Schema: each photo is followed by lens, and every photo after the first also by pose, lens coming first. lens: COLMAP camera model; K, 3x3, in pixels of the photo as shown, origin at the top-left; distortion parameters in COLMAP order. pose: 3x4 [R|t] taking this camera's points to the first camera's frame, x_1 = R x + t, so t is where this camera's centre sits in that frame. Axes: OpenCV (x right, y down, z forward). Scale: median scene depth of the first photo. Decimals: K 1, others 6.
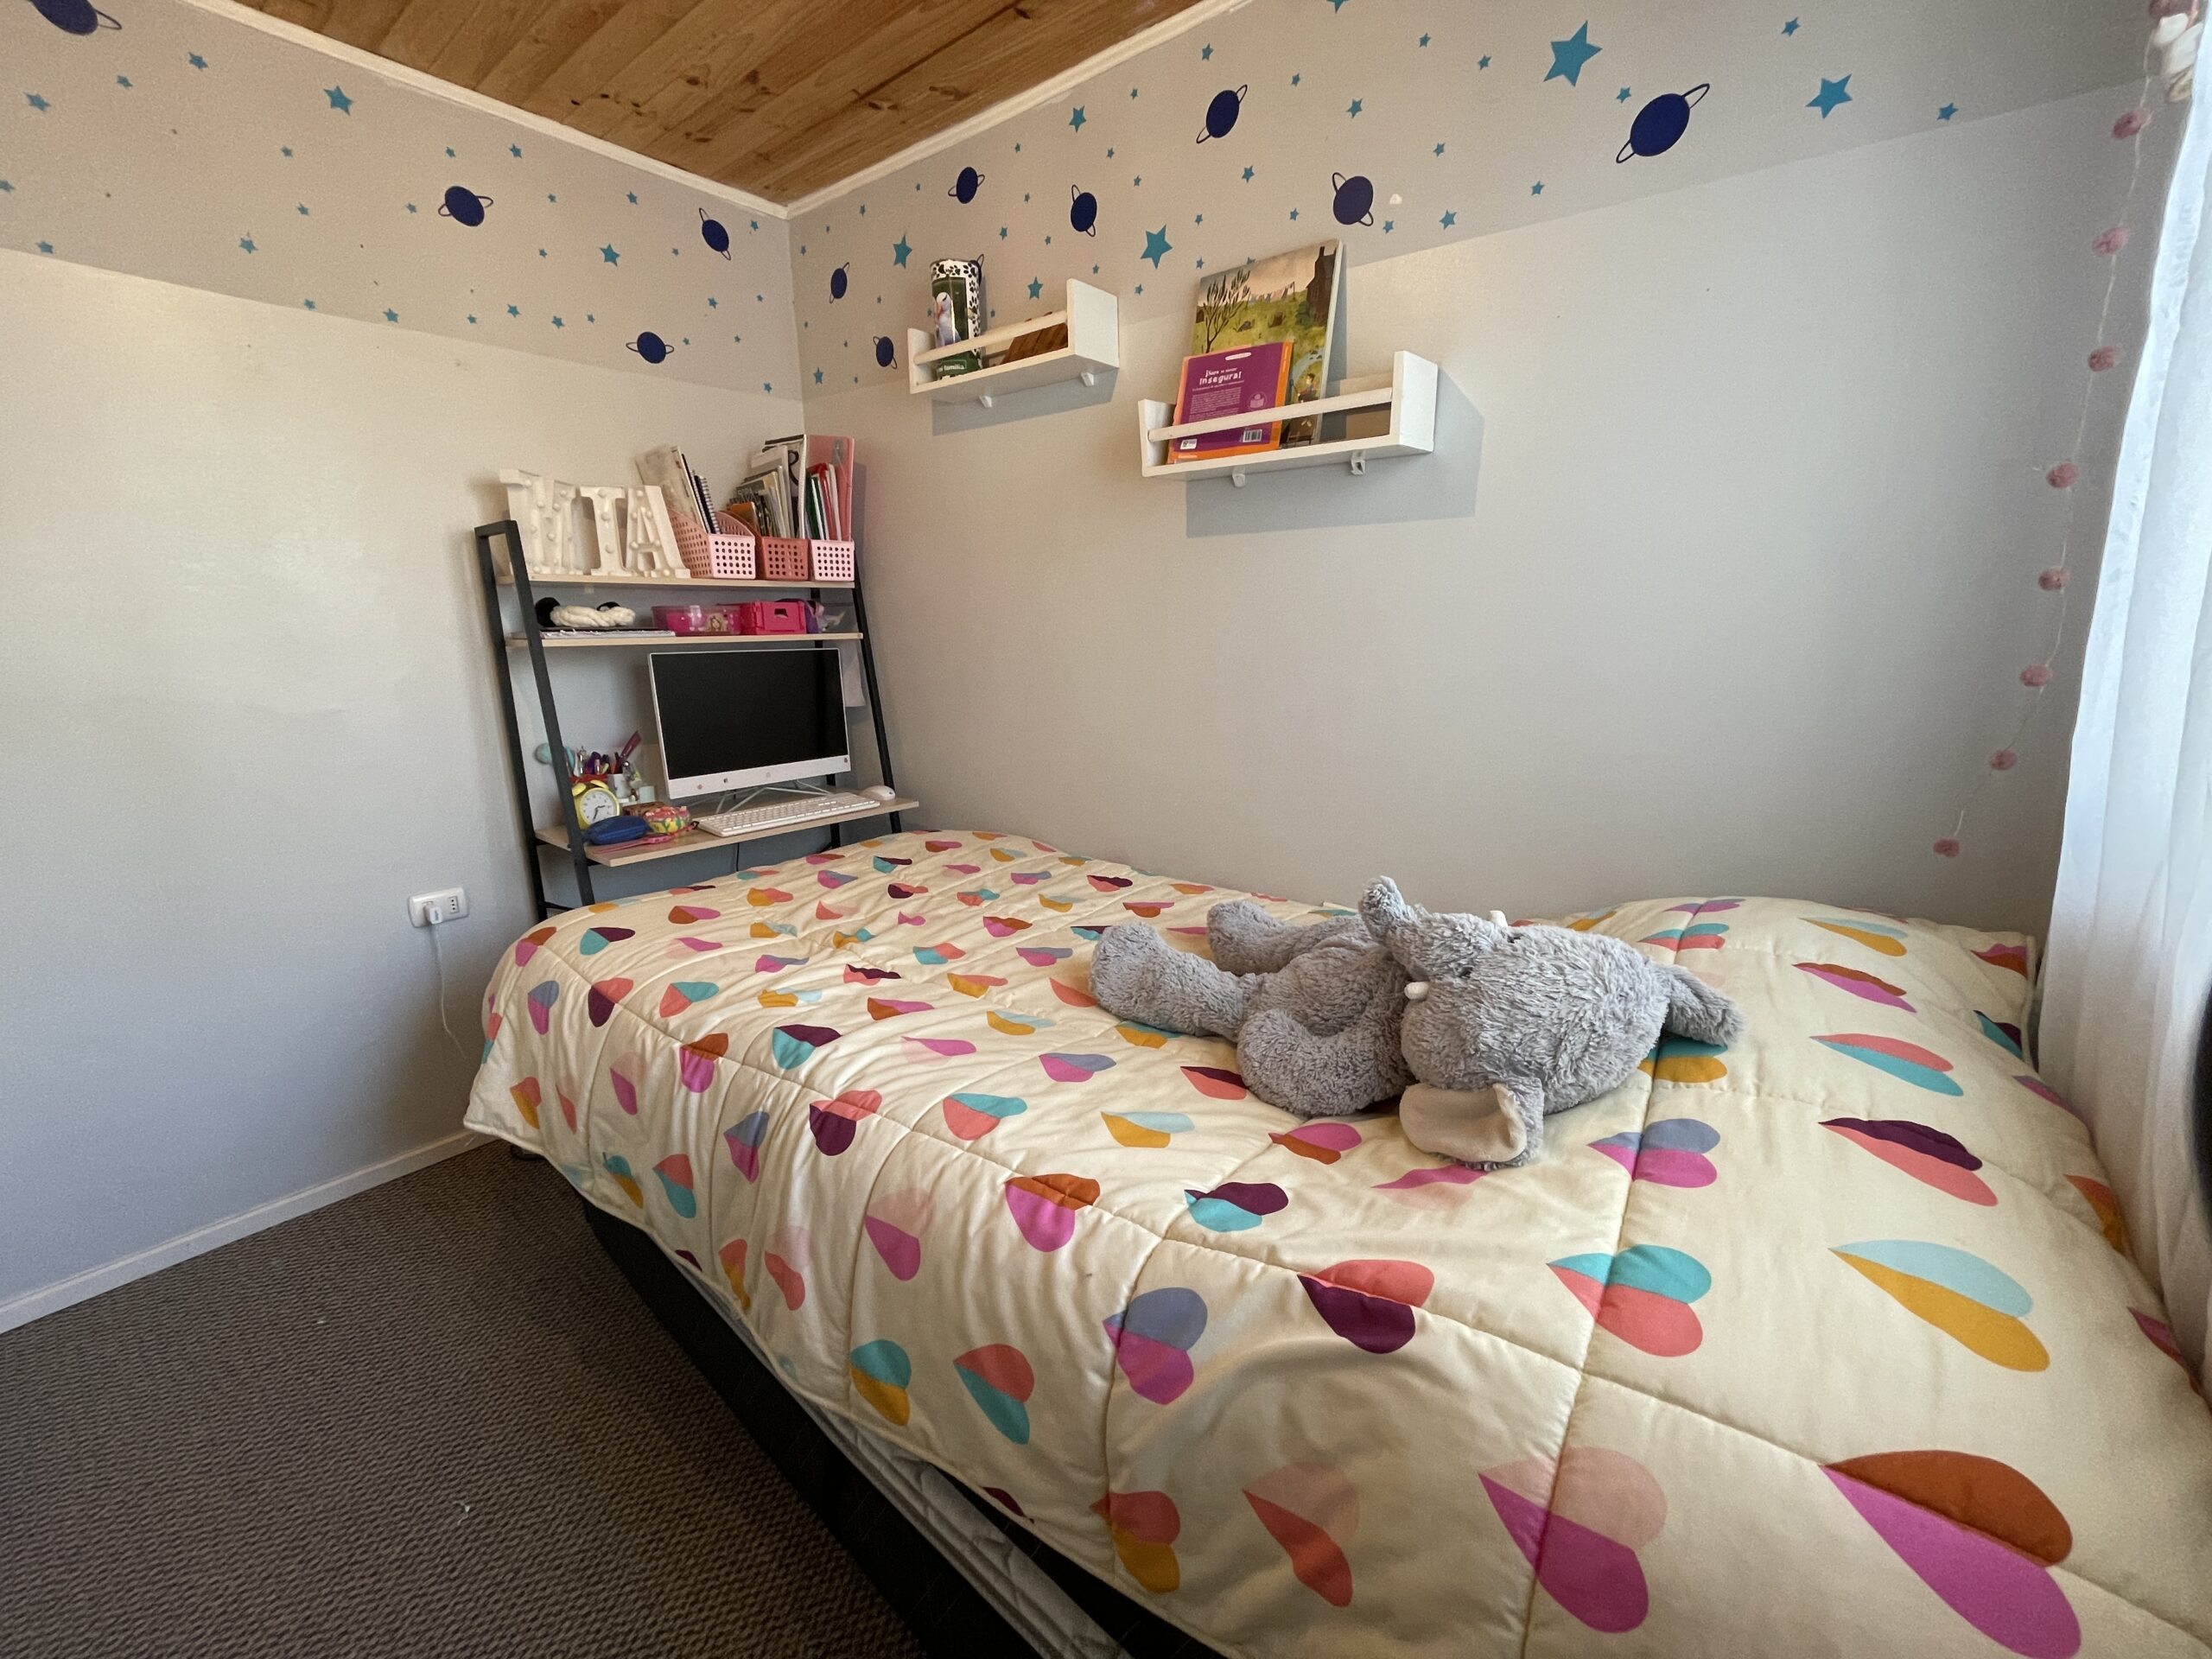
lens RADIAL K [[888.2, 0, 1110.6], [0, 888.2, 834.5], [0, 0, 1]] dist [-0.013823, 0.004194]
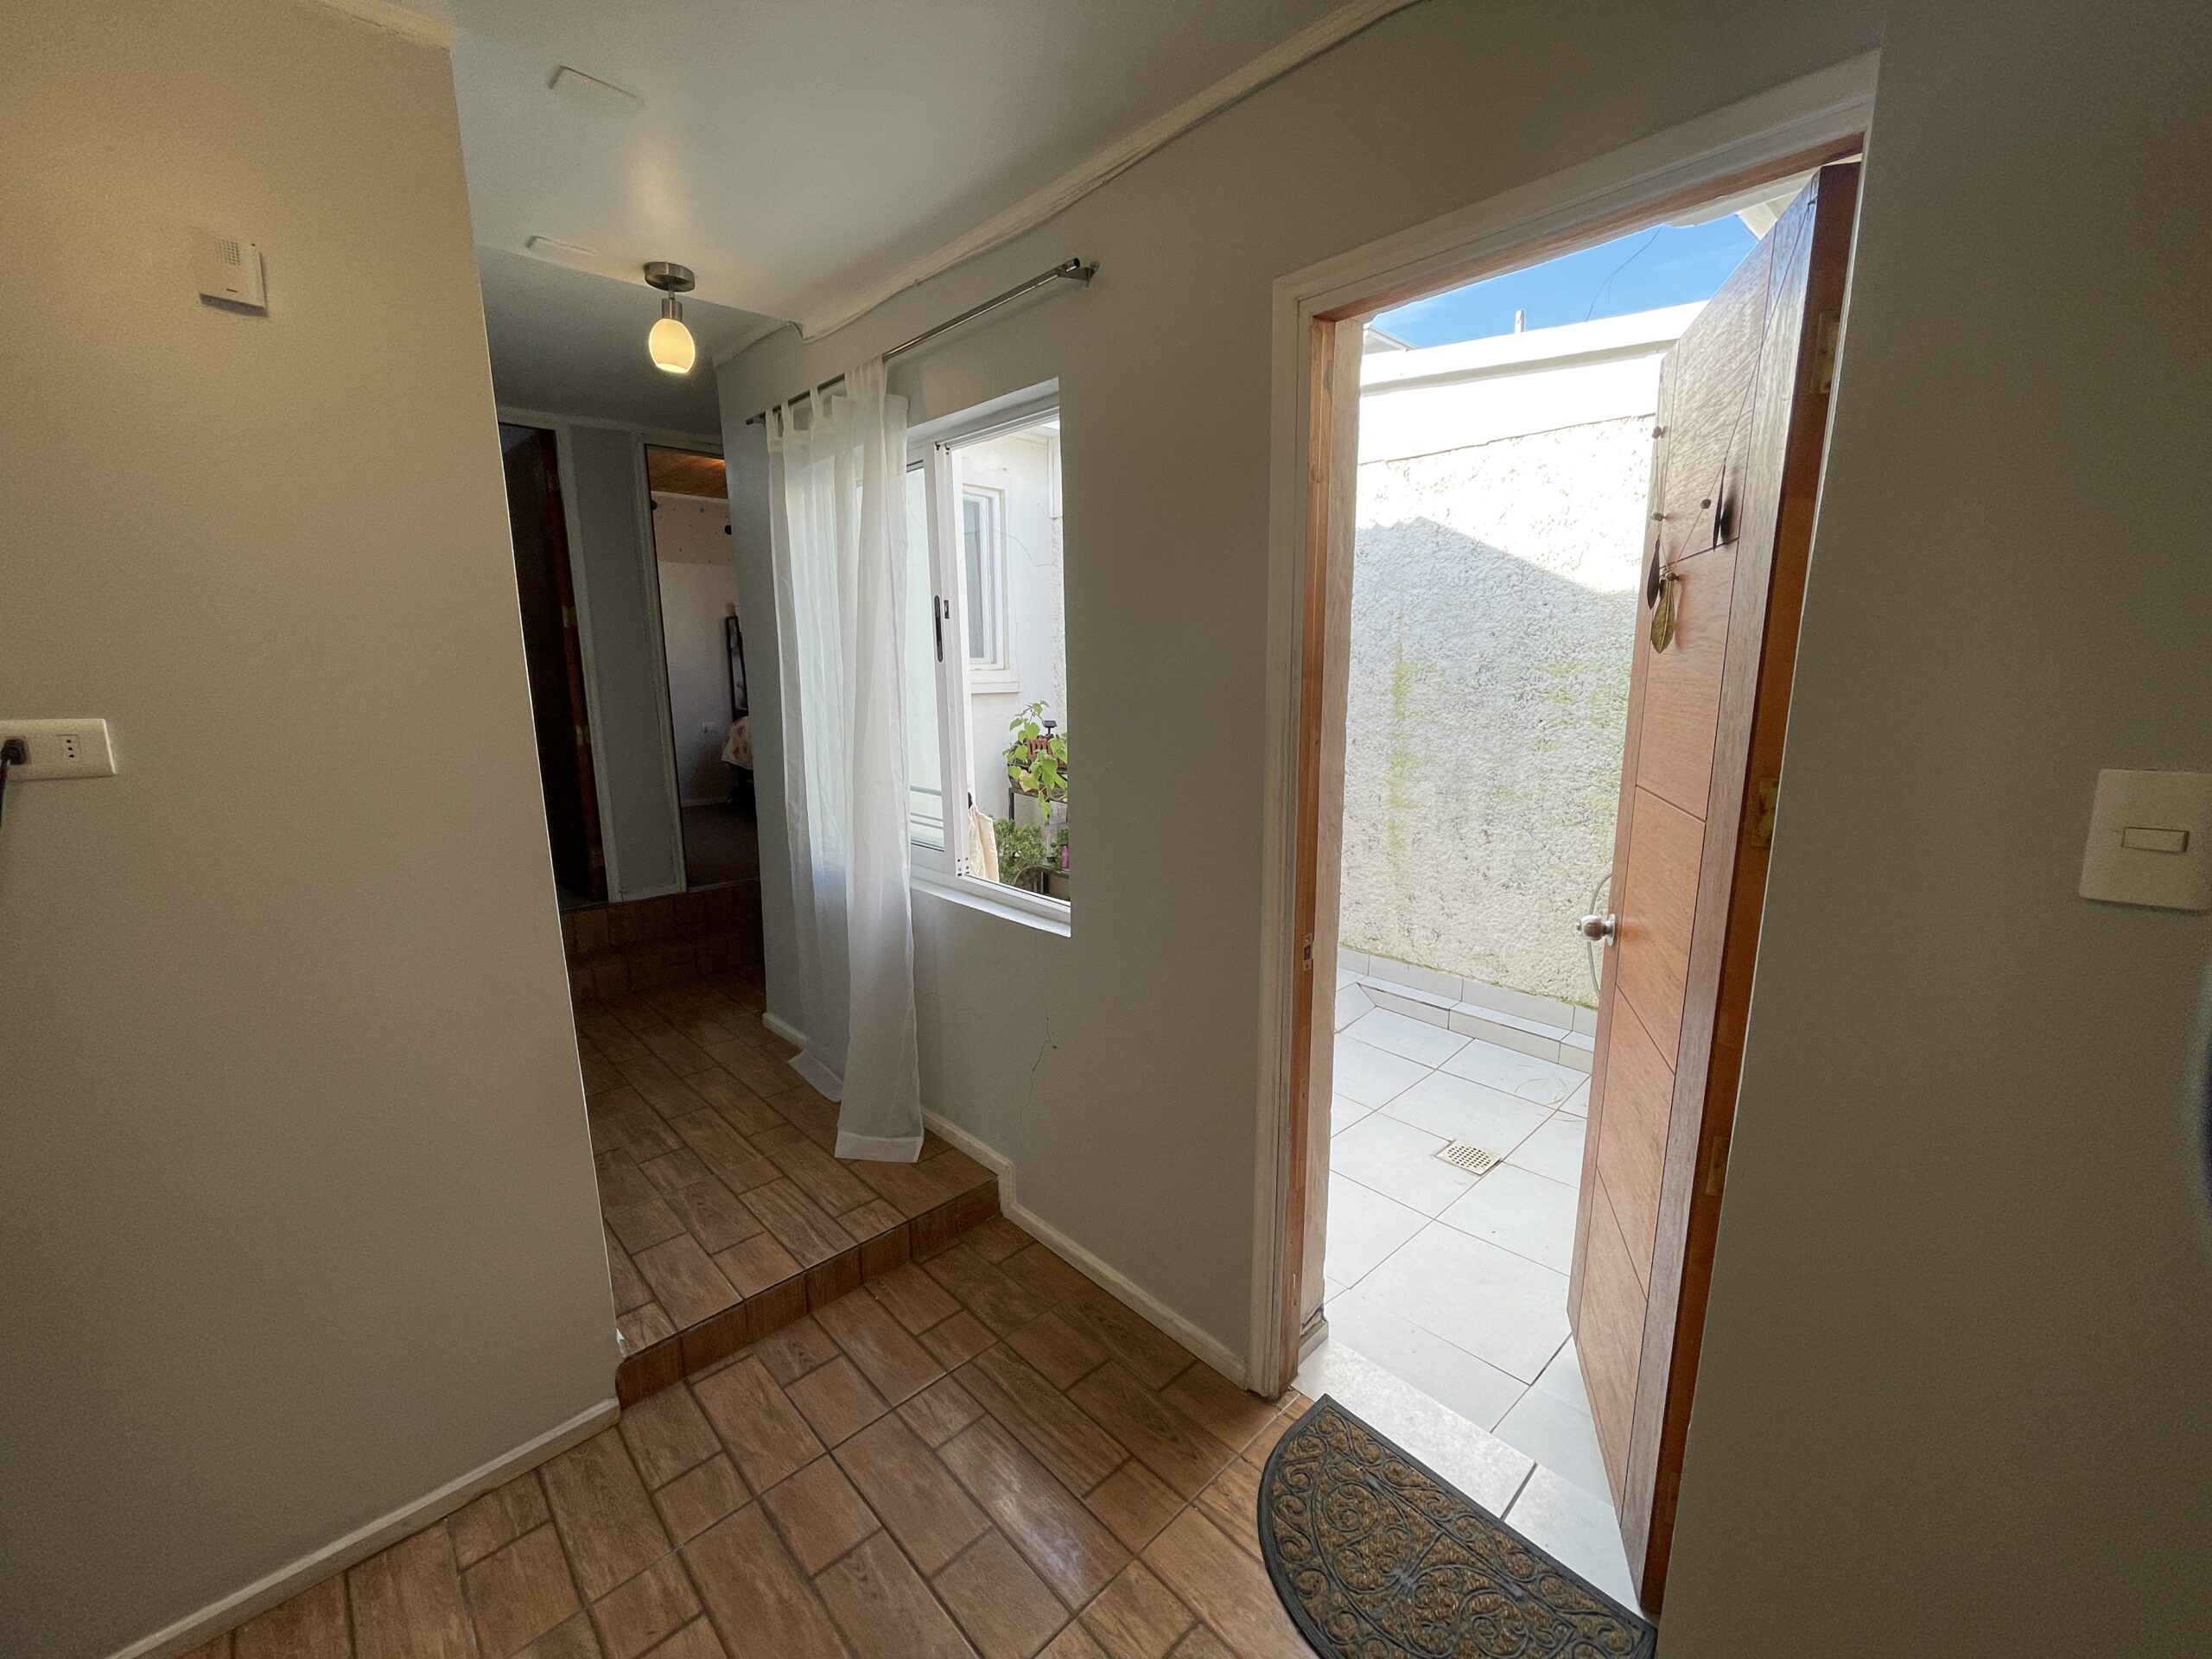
lens RADIAL K [[900.3, 0, 1105.4], [0, 900.3, 835.2], [0, 0, 1]] dist [0.000105, 0.000319]
pose [[0.989136, 0.022433, -0.145281, 1.222138], [-0.030896, 0.997938, -0.056264, 0.624259], [0.143719, 0.060141, 0.987789, -2.111425]]
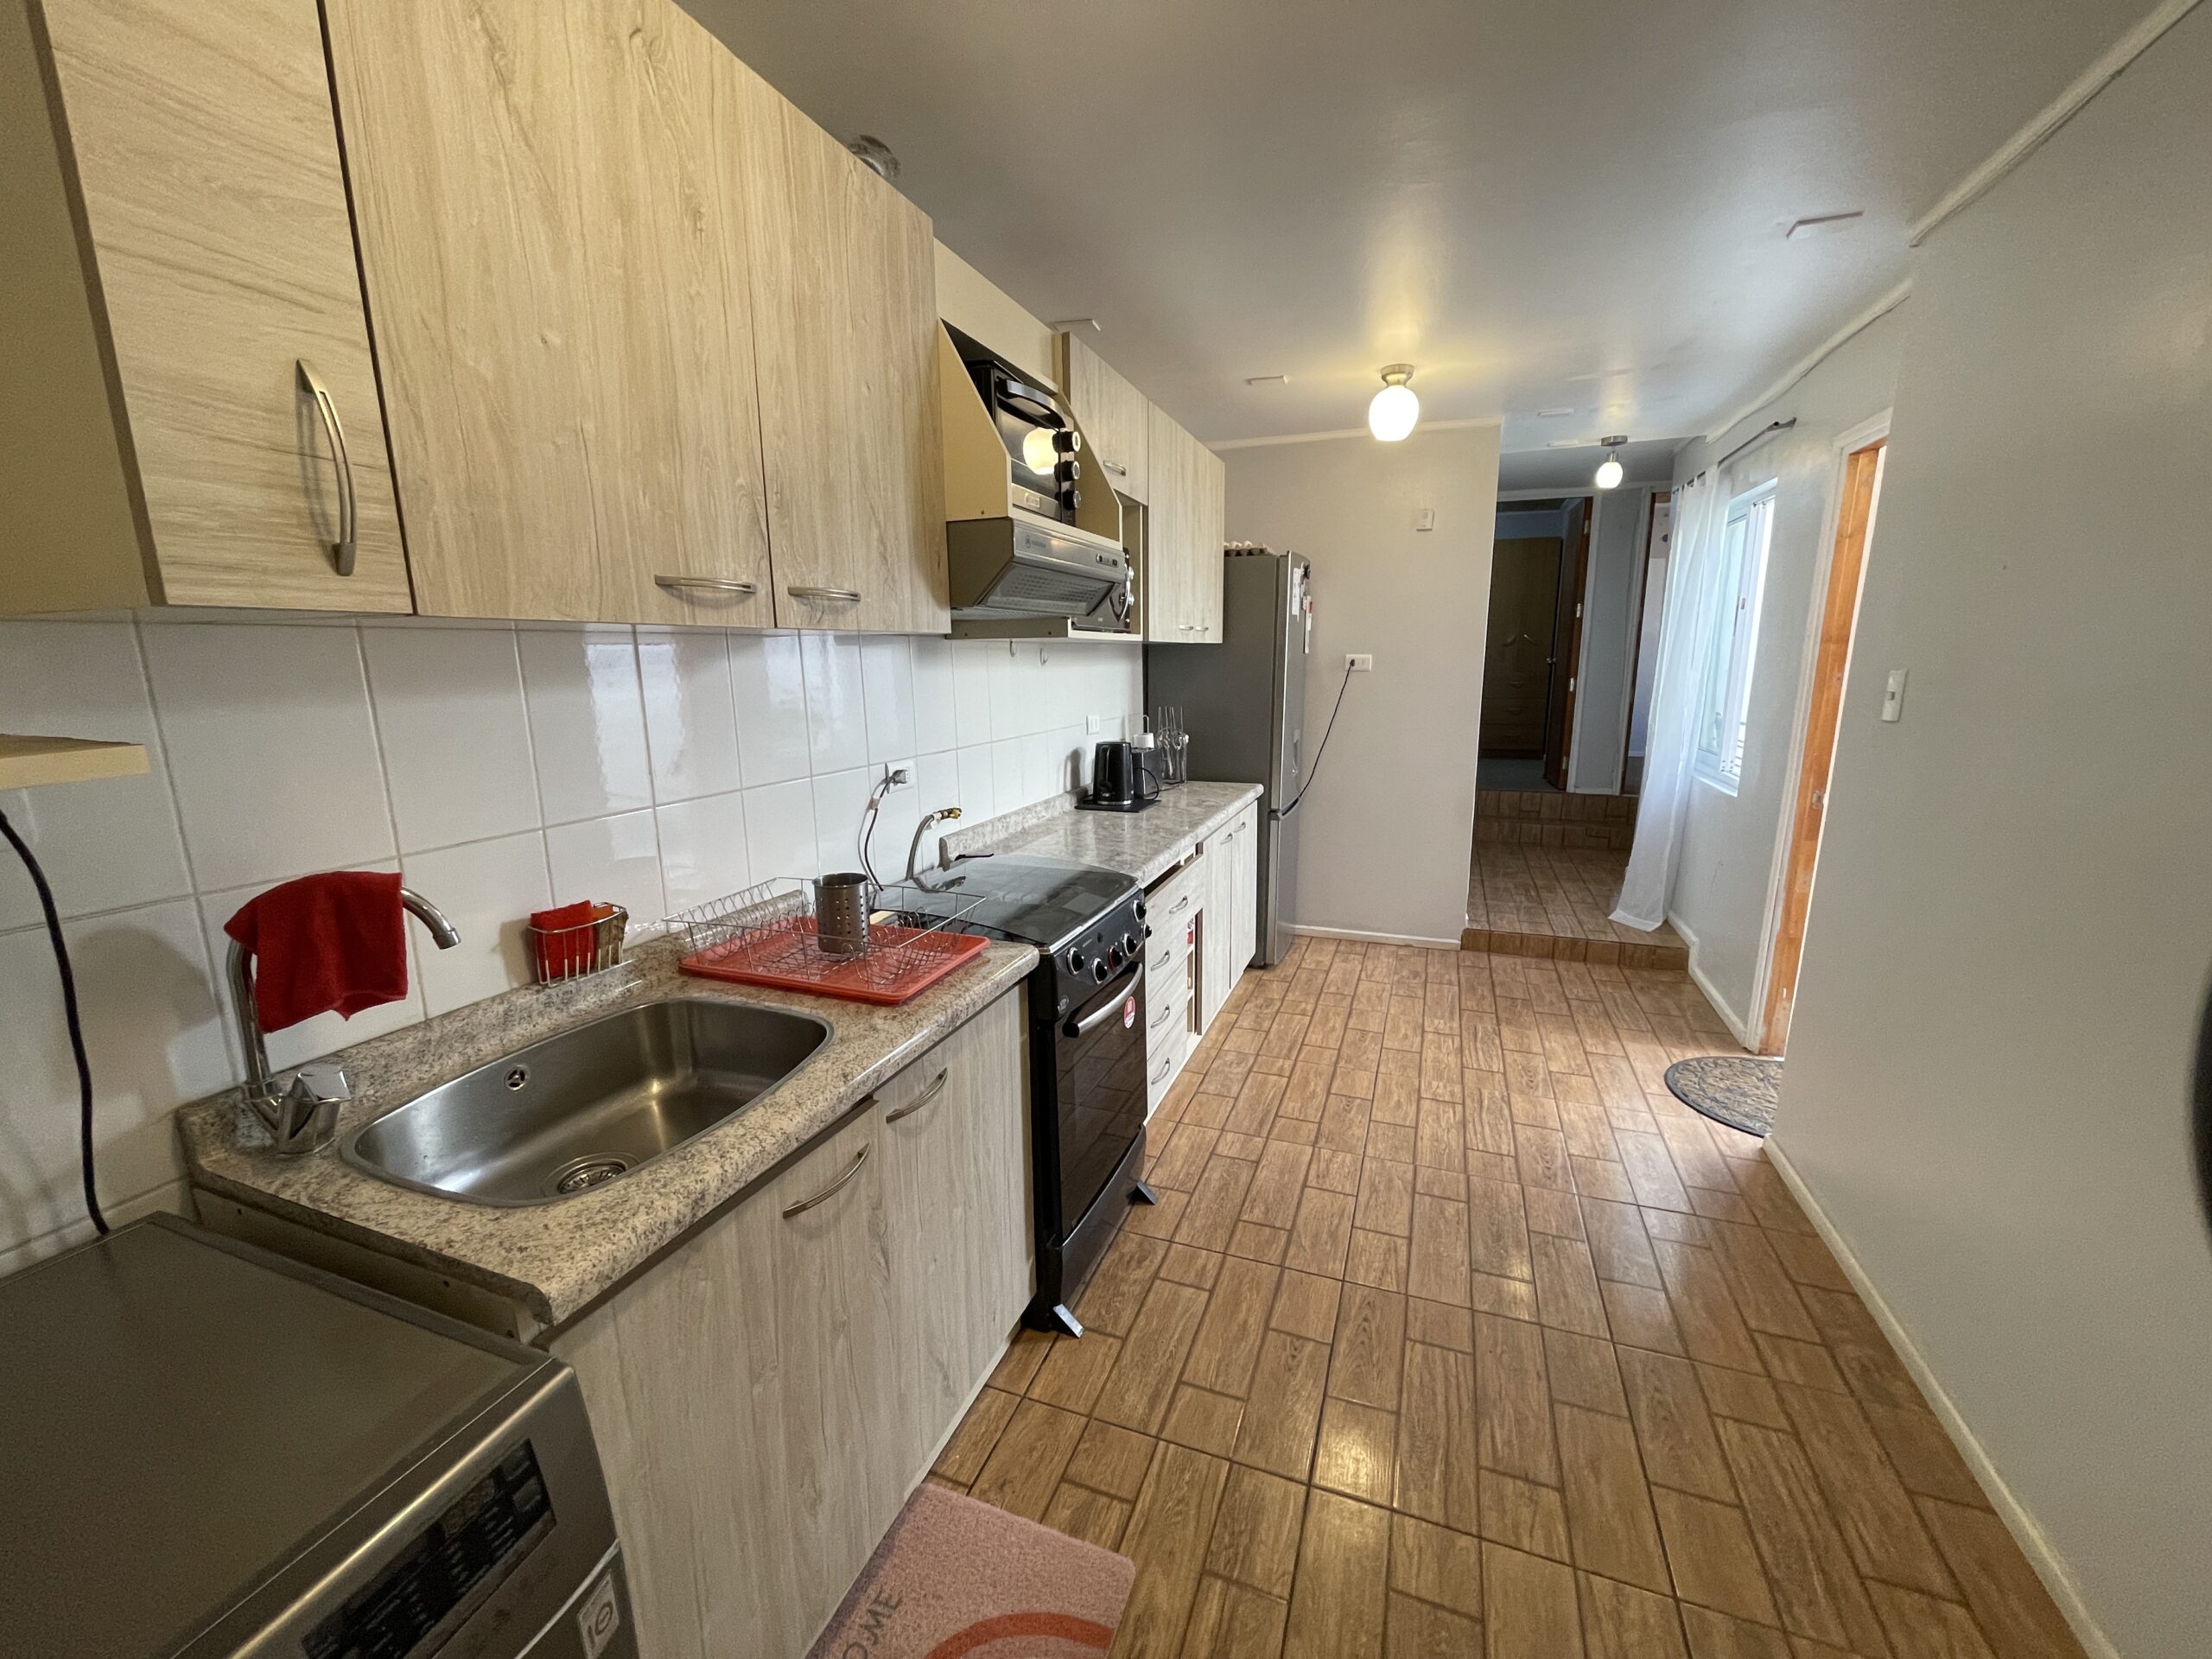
lens RADIAL K [[891.5, 0, 1102.6], [0, 891.5, 833.2], [0, 0, 1]] dist [-0.001849, 0.000393]
pose [[0.299904, 0.189017, -0.935056, 2.294785], [-0.227502, 0.966065, 0.122318, 0.820383], [0.926445, 0.176044, 0.332729, -2.805767]]
